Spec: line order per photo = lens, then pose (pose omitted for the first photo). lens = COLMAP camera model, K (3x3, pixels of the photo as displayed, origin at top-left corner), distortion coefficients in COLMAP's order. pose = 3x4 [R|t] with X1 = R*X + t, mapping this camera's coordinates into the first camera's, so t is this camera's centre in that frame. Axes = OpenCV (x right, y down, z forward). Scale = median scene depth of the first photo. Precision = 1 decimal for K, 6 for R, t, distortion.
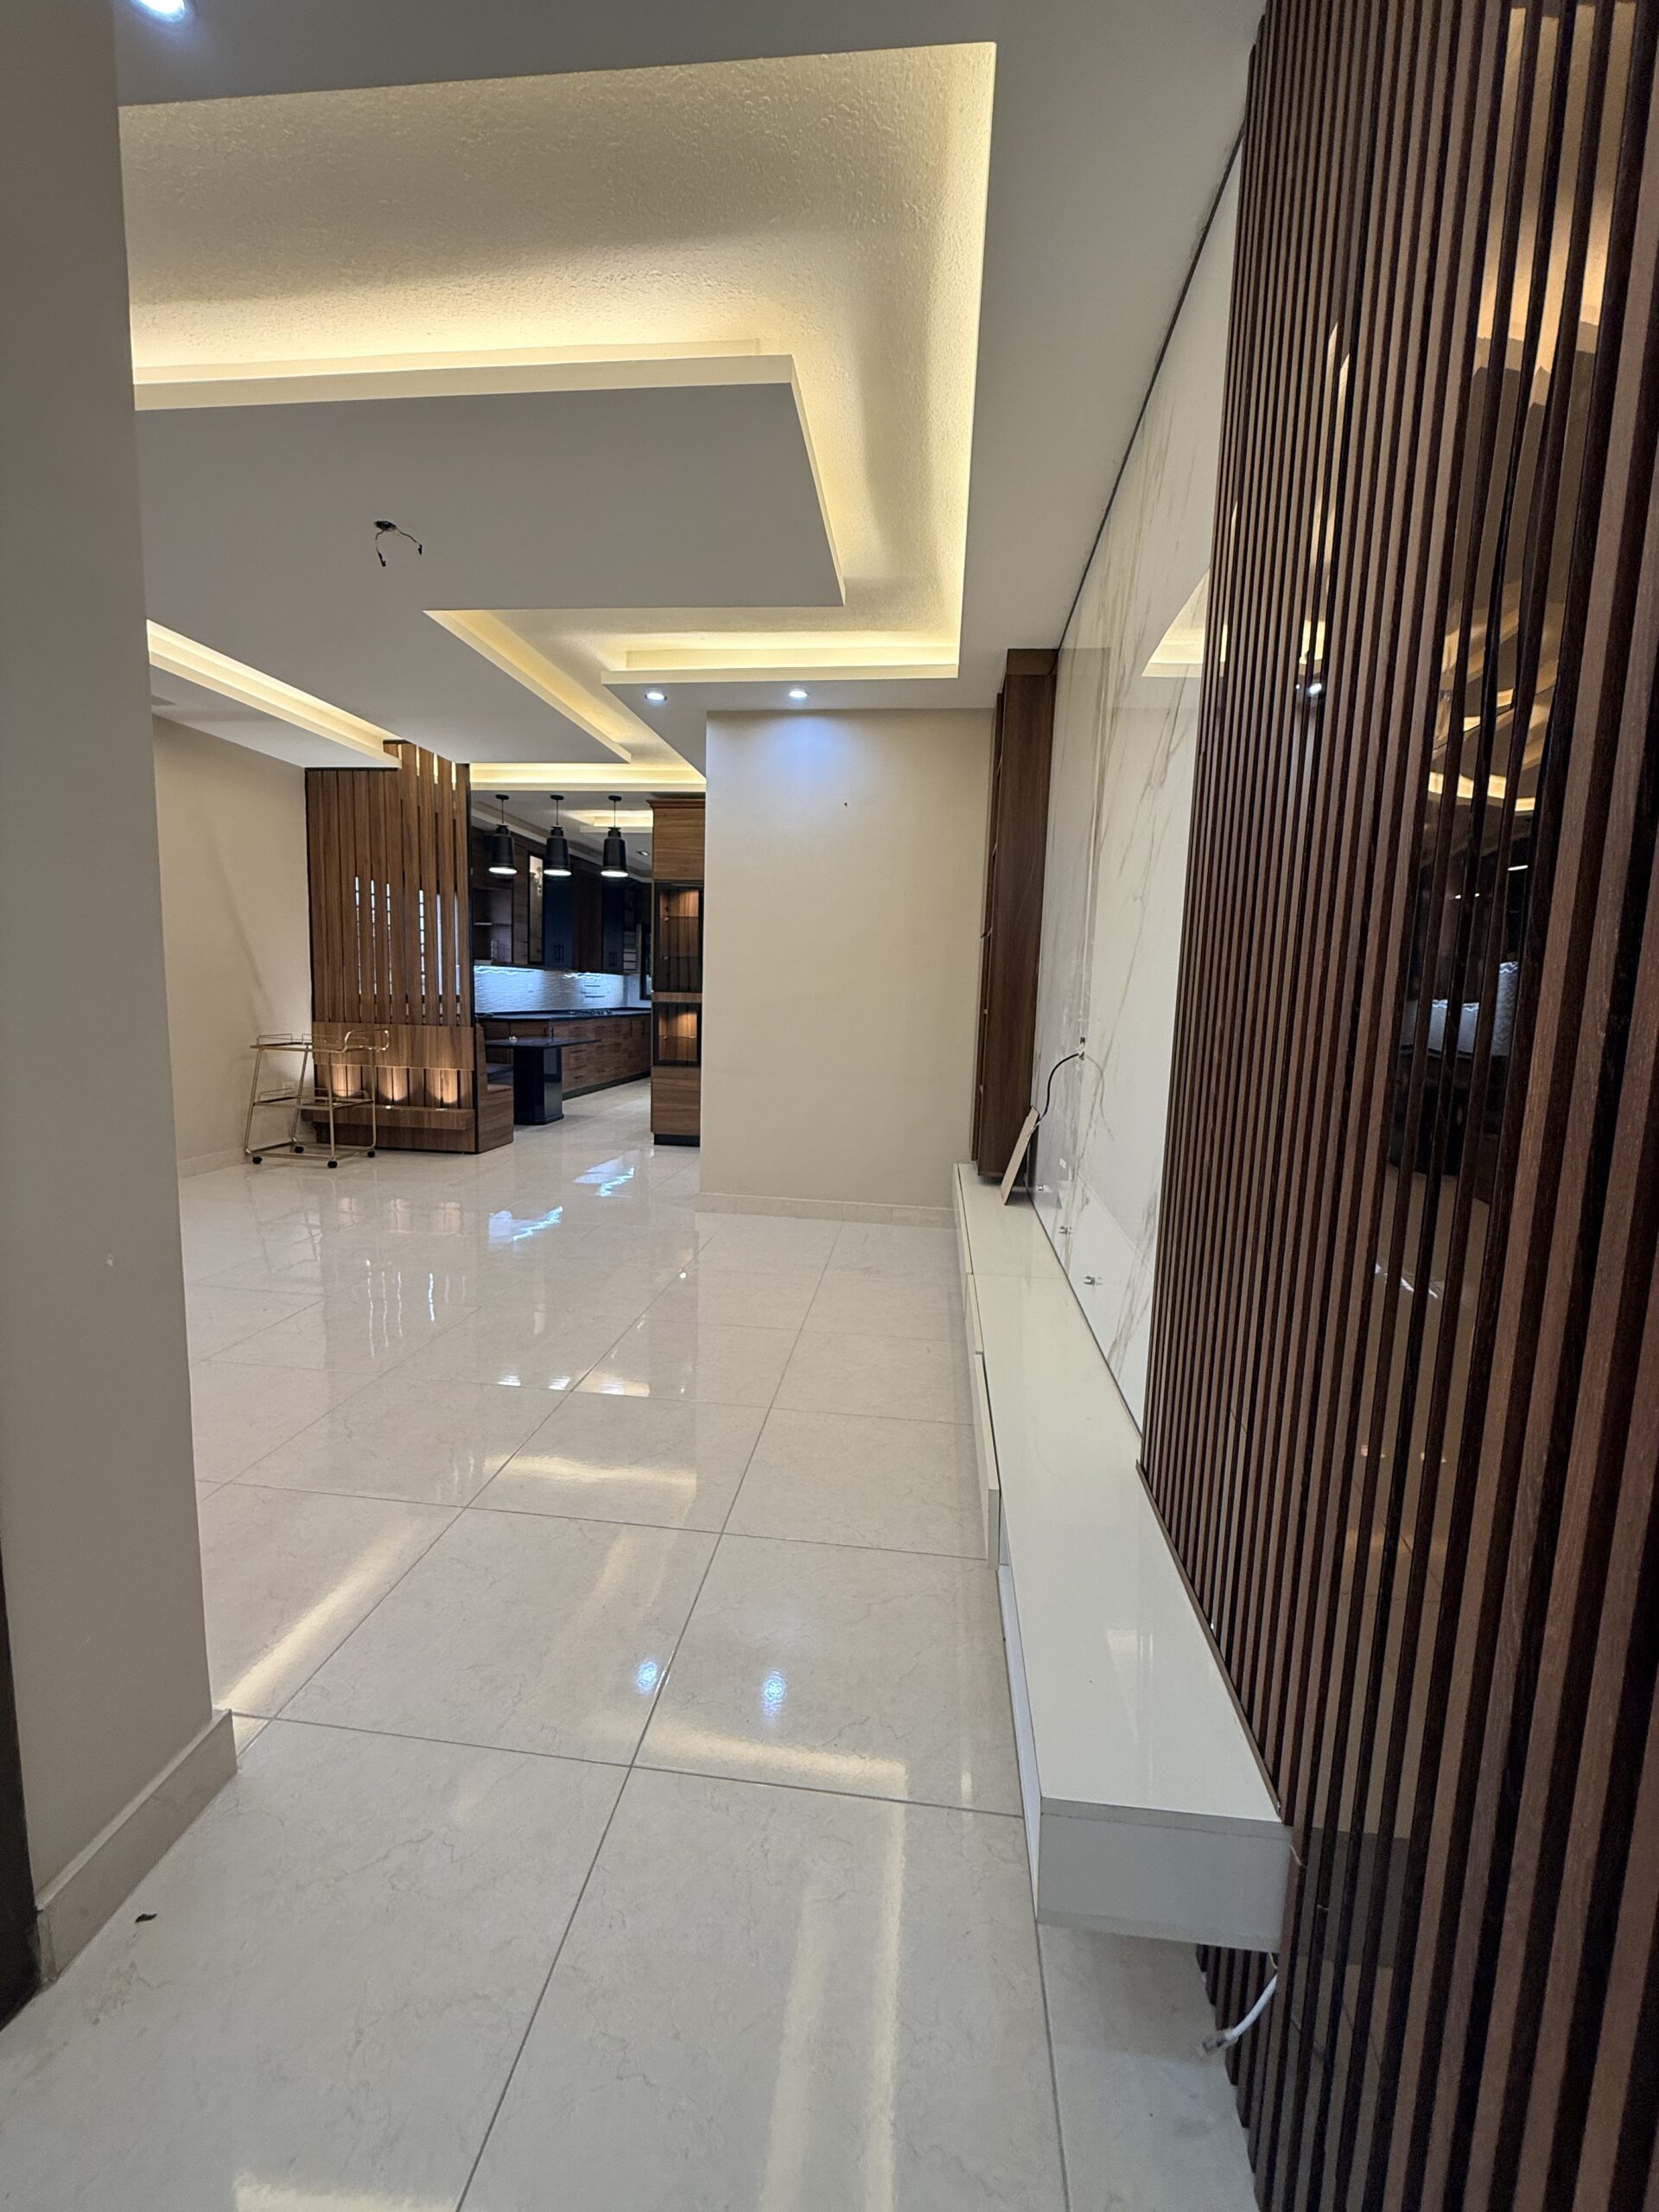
lens RADIAL K [[879.8, 0, 831.1], [0, 879.8, 1099.2], [0, 0, 1]] dist [-0.000912, -0.000635]
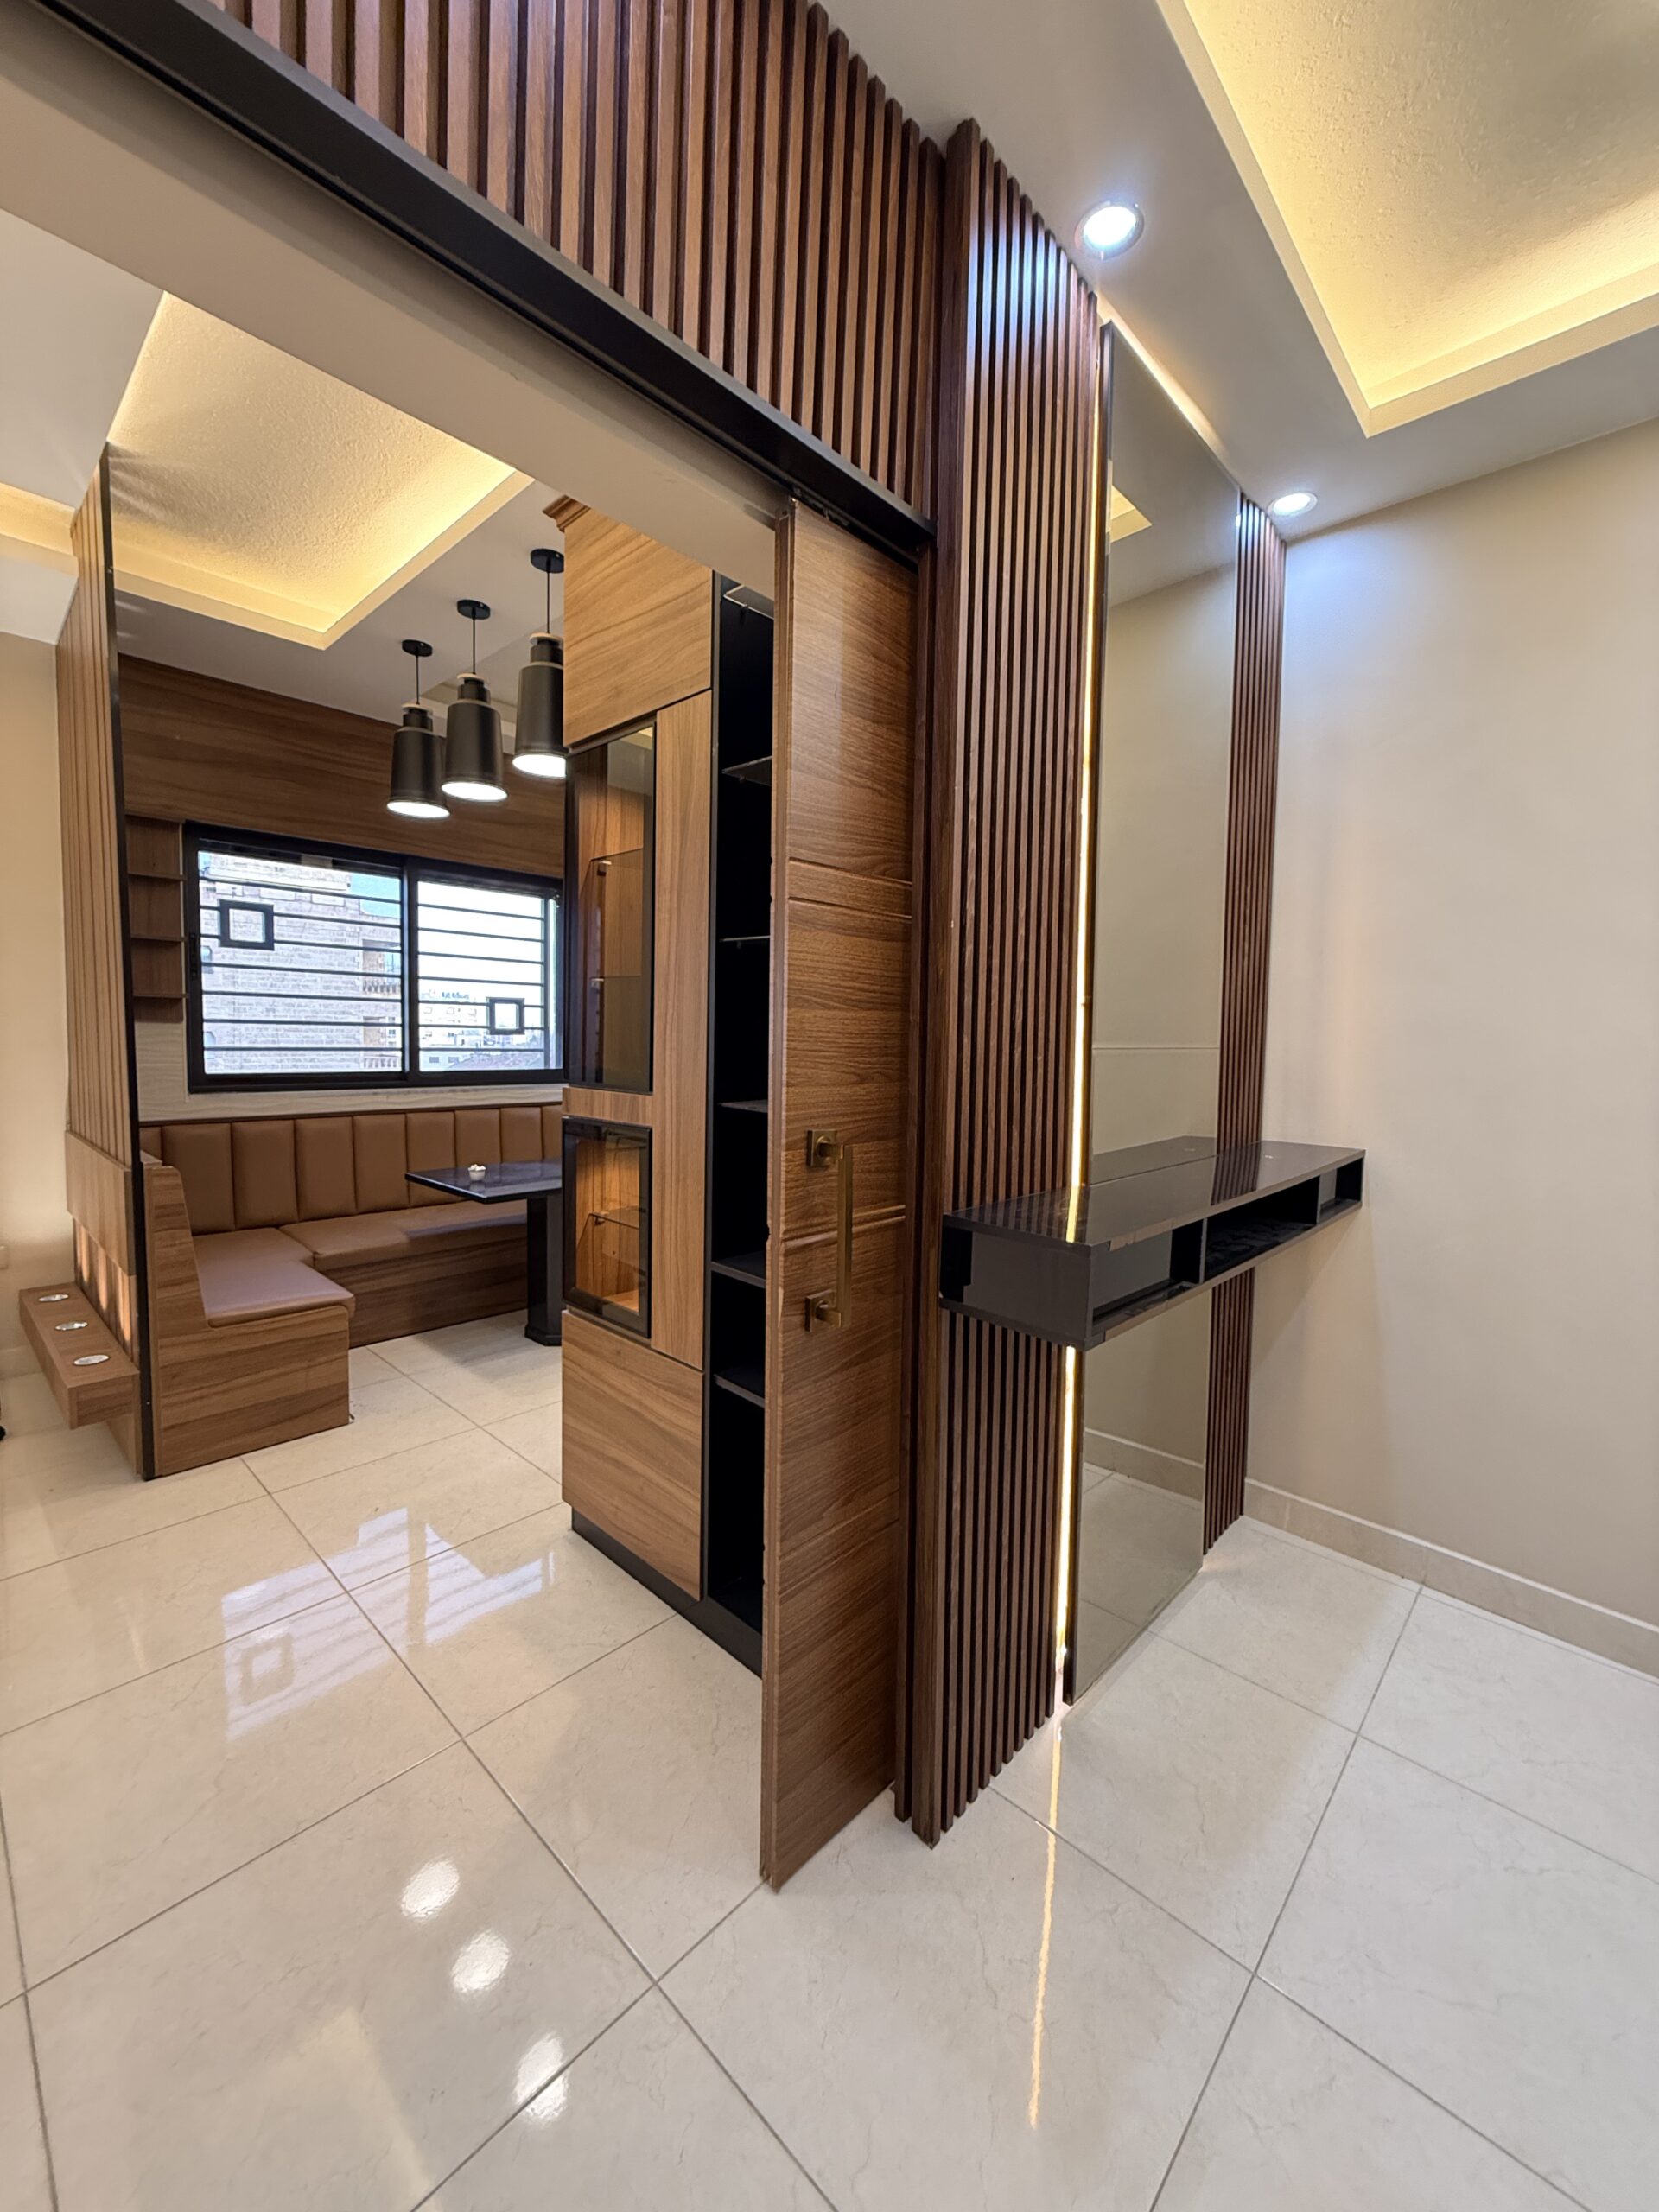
lens RADIAL K [[880.1, 0, 829.5], [0, 880.1, 1106.0], [0, 0, 1]] dist [-0.002842, -0.000385]
pose [[0.802007, 0.041793, -0.595851, 0.082519], [-0.072167, 0.997021, -0.027205, -0.121414], [0.592940, 0.064820, 0.802634, 0.854550]]
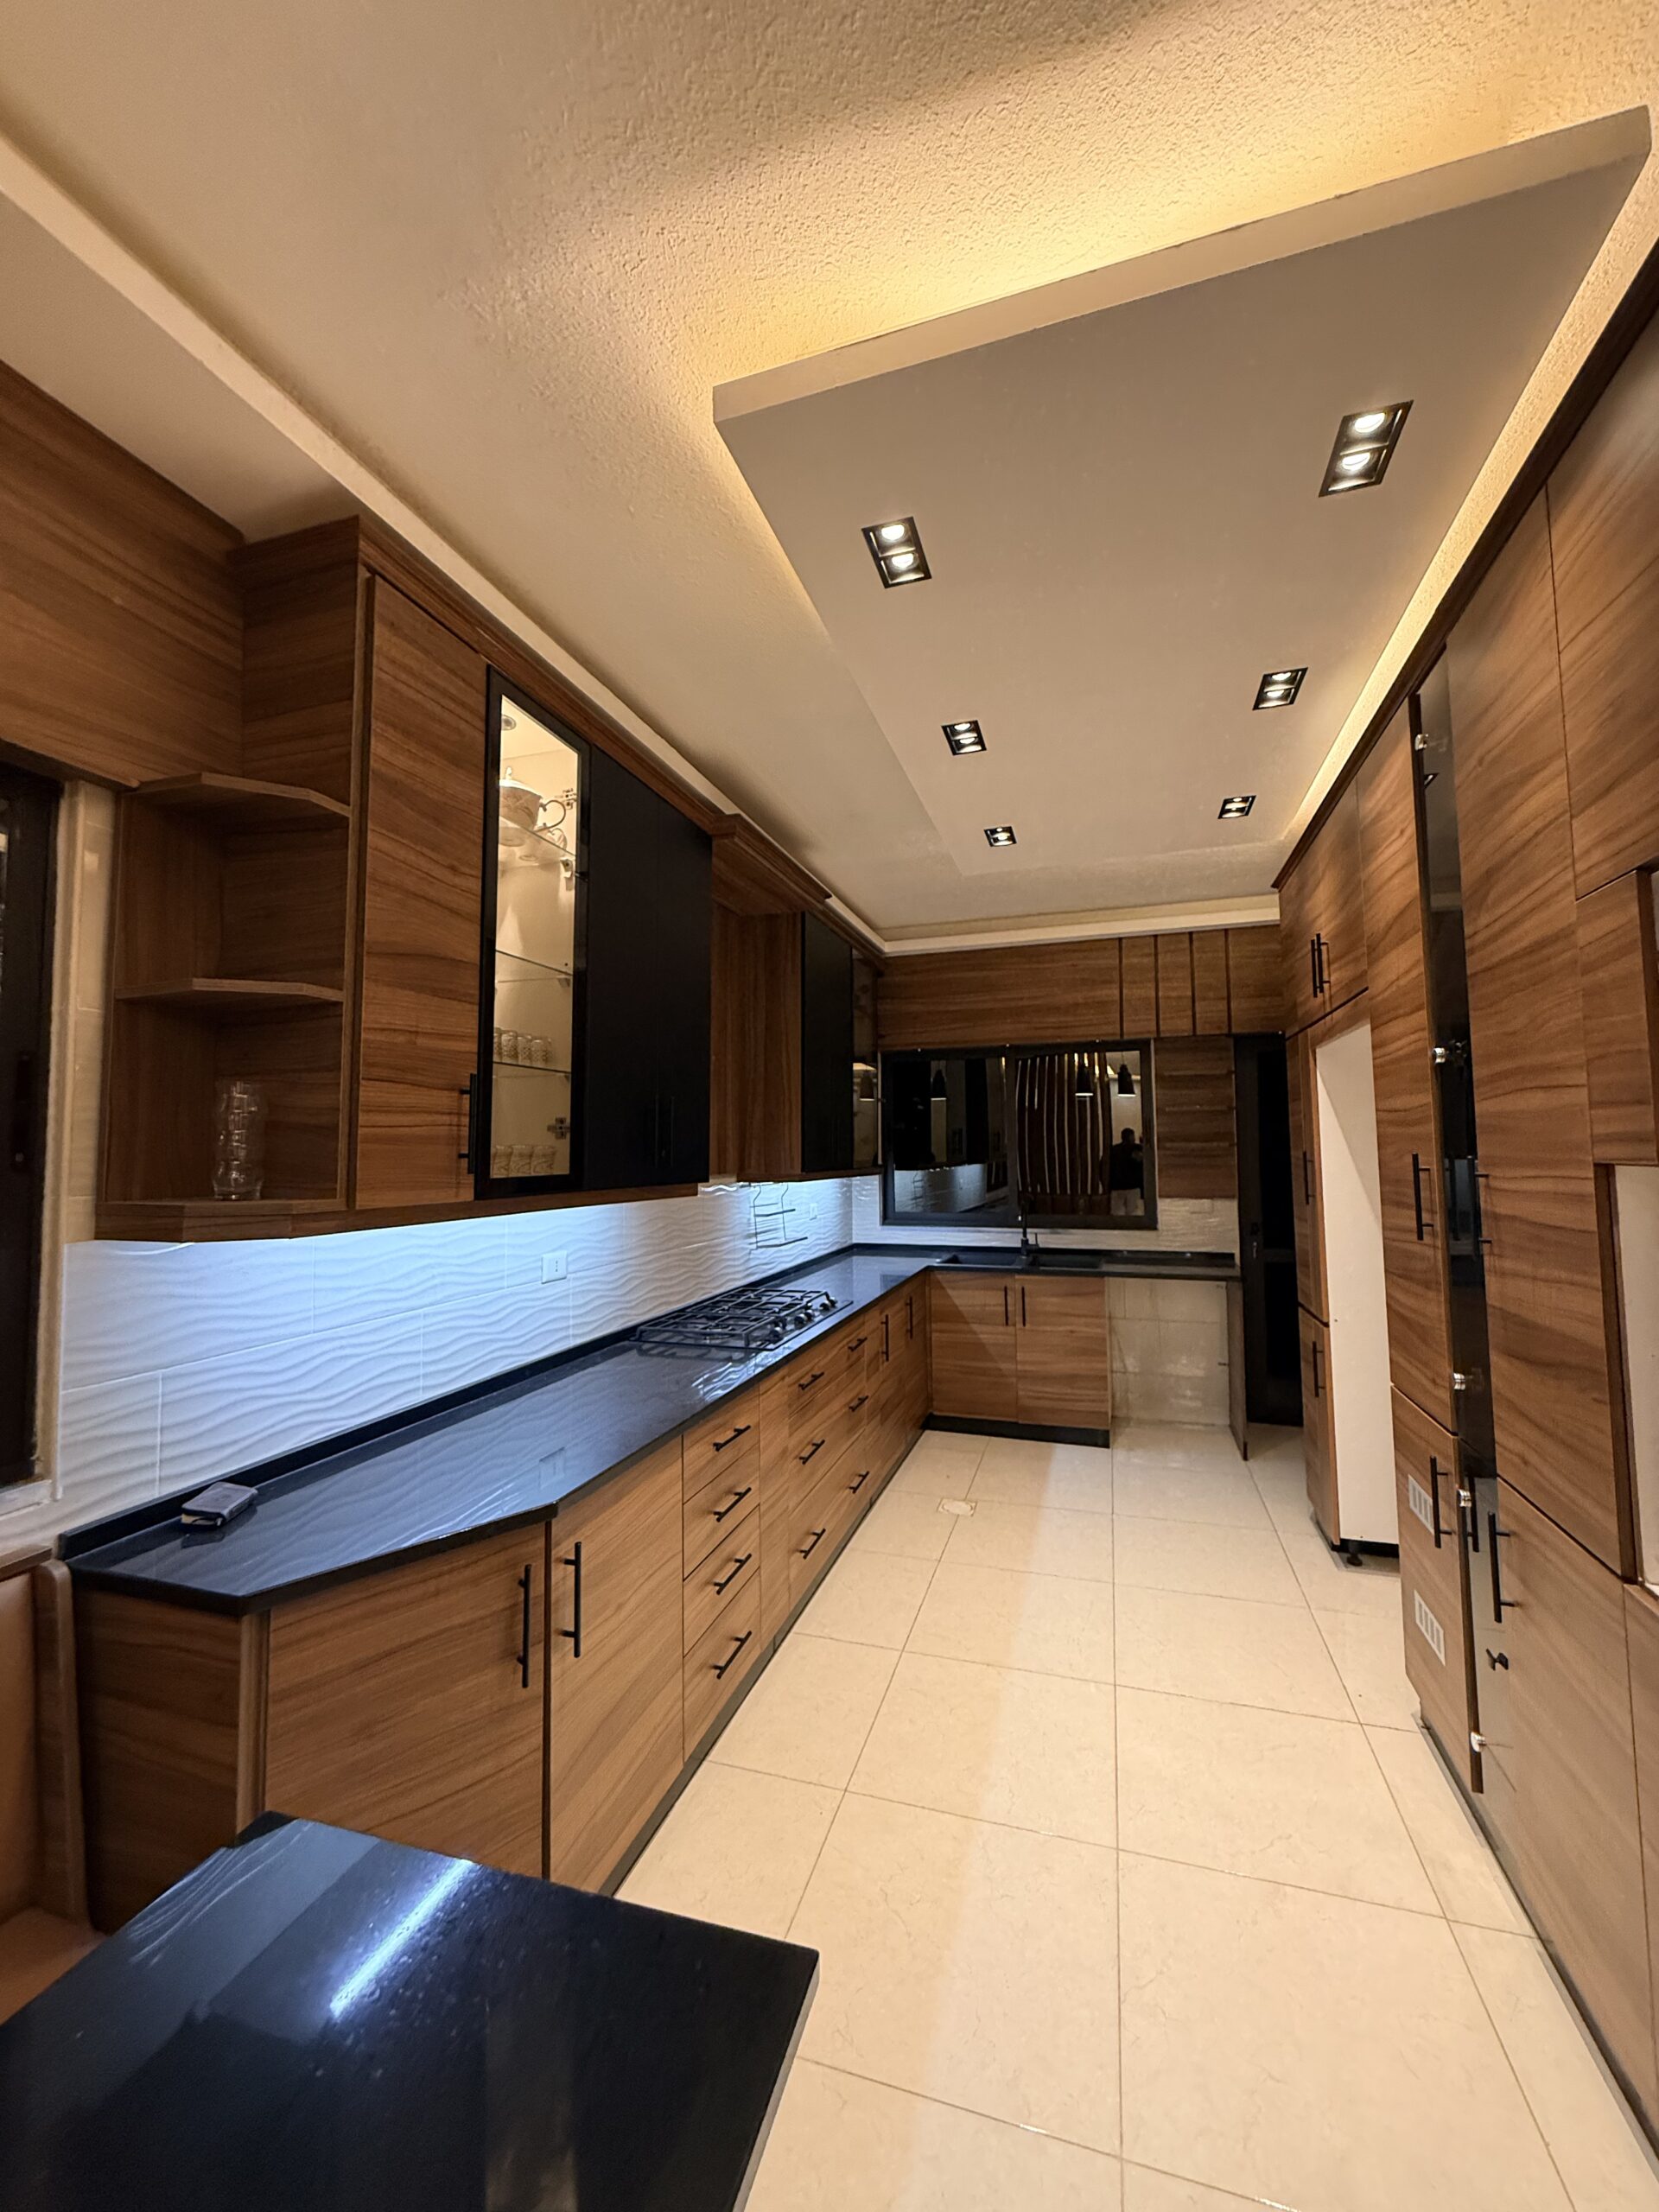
lens RADIAL K [[879.8, 0, 831.1], [0, 879.8, 1099.2], [0, 0, 1]] dist [-0.000912, -0.000635]
pose [[0.980622, -0.054265, -0.188243, -0.321018], [0.019449, 0.983091, -0.182080, -0.194804], [0.194940, 0.174891, 0.965097, 1.160916]]
